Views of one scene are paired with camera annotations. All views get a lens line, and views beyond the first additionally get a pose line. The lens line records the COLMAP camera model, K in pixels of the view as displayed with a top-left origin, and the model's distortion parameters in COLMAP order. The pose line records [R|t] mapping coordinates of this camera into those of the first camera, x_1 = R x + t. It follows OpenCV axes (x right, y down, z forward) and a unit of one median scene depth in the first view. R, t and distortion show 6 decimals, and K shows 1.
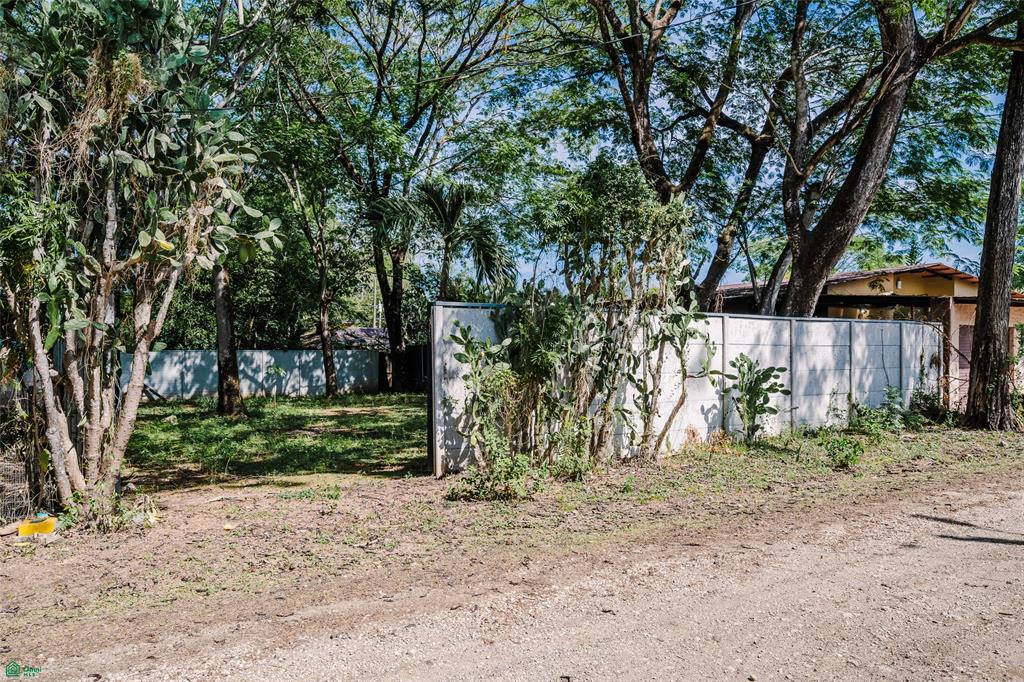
lens RADIAL K [[782.7, 0, 511.3], [0, 782.7, 349.2], [0, 0, 1]] dist [0.002721, 0.000698]
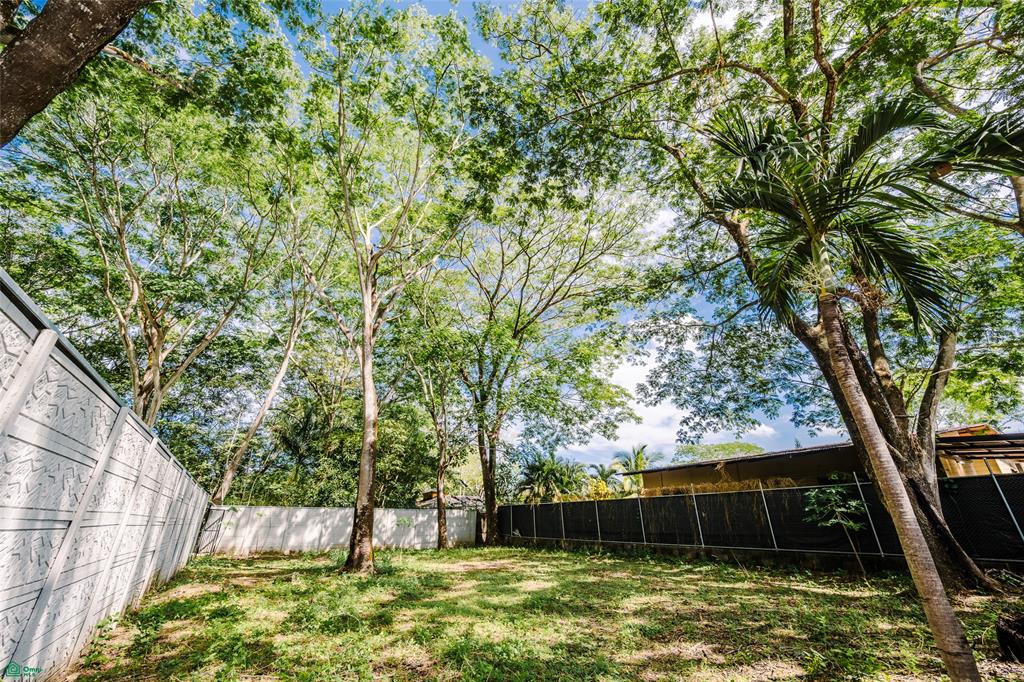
lens RADIAL K [[390.7, 0, 511.3], [0, 390.7, 340.9], [0, 0, 1]] dist [-0.006927, -0.001076]
pose [[0.999982, 0.002842, 0.005331, -0.128086], [-0.000378, 0.910147, -0.414285, 0.015398], [-0.006029, 0.414275, 0.910132, 0.320812]]
